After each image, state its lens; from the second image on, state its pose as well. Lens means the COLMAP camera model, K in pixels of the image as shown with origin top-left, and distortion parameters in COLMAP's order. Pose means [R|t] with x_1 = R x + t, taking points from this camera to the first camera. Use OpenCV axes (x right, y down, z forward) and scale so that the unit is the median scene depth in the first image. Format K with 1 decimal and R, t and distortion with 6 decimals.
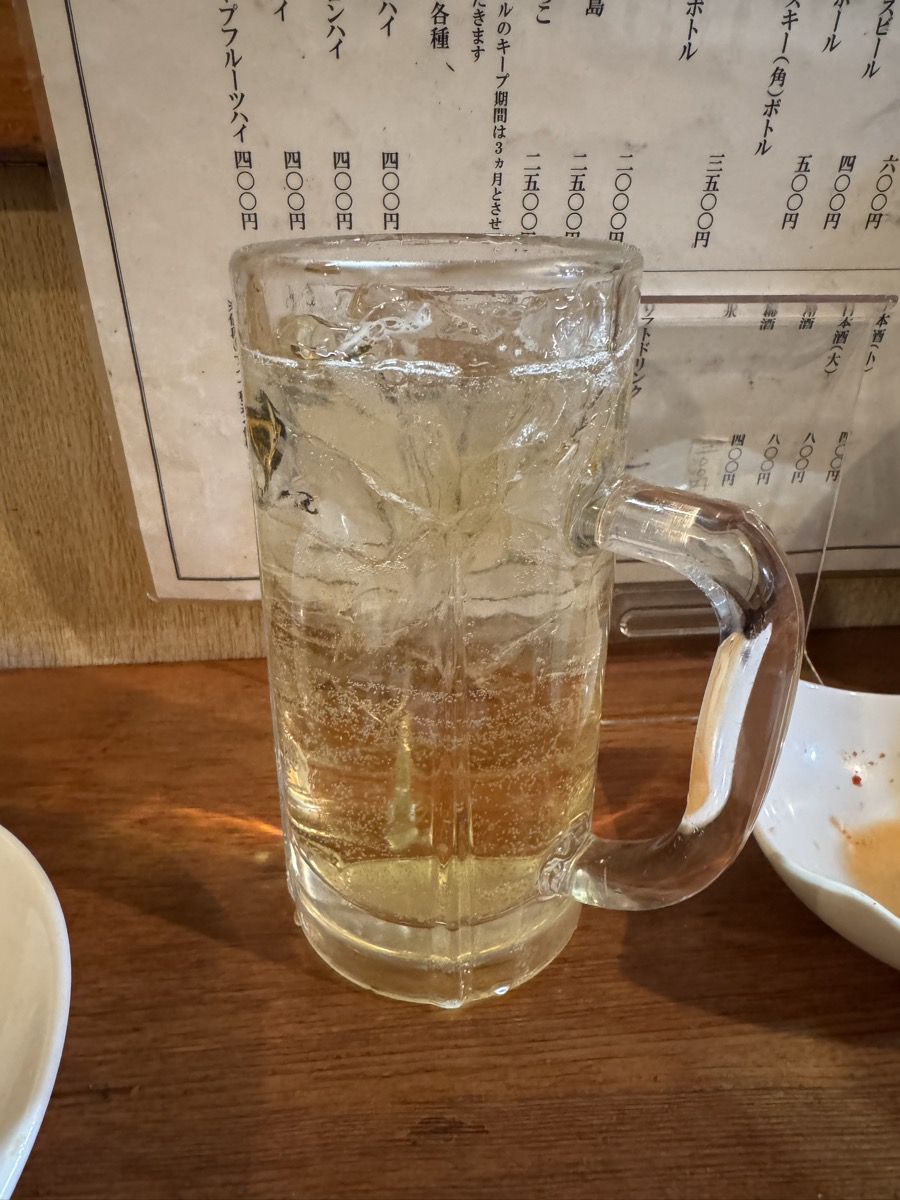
lens RADIAL K [[849.2, 0, 456.0], [0, 849.2, 607.2], [0, 0, 1]] dist [-0.019030, 0.007341]
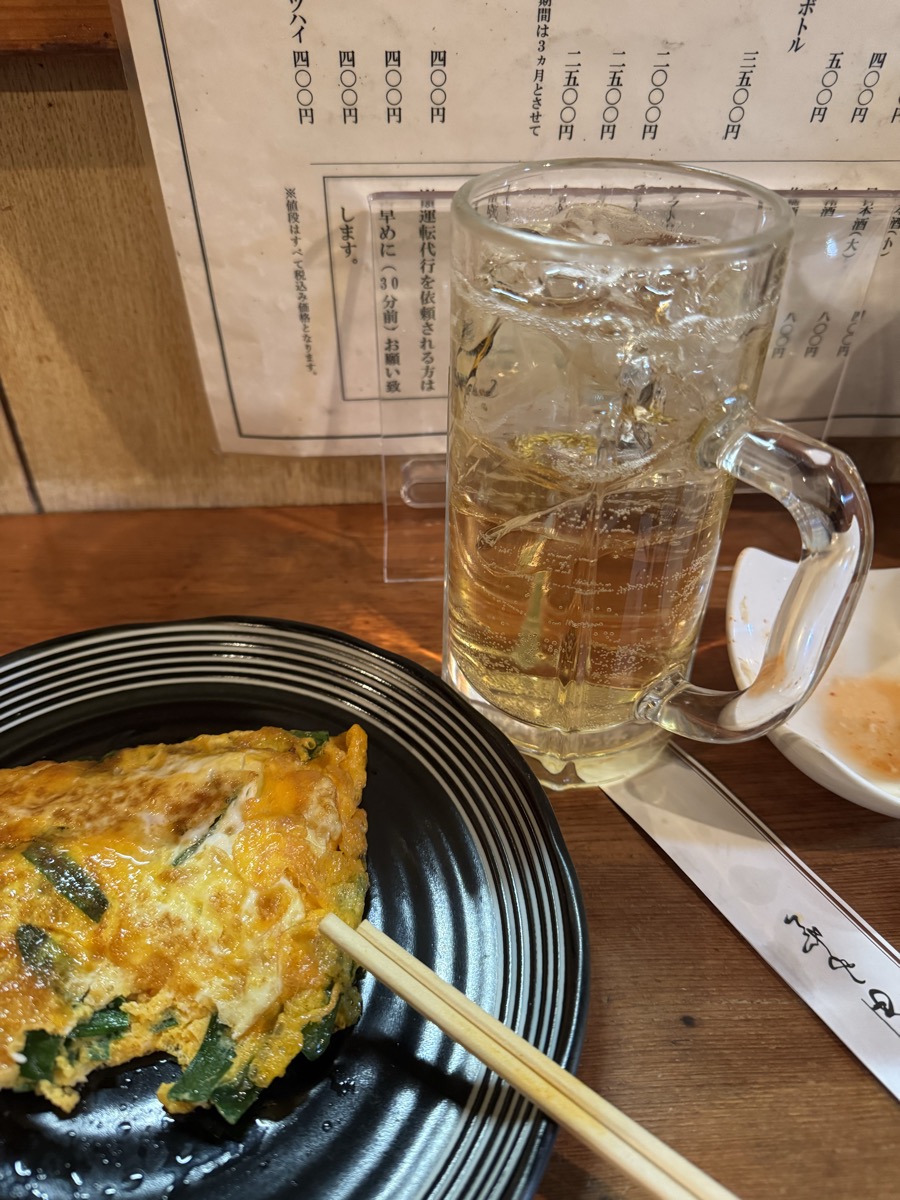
lens RADIAL K [[908.9, 0, 457.3], [0, 908.9, 628.2], [0, 0, 1]] dist [-0.036663, 0.007221]
pose [[0.999441, 0.026533, -0.020321, -0.012470], [-0.020620, 0.968064, 0.249854, -0.116730], [0.026301, -0.249295, 0.968070, -0.256661]]
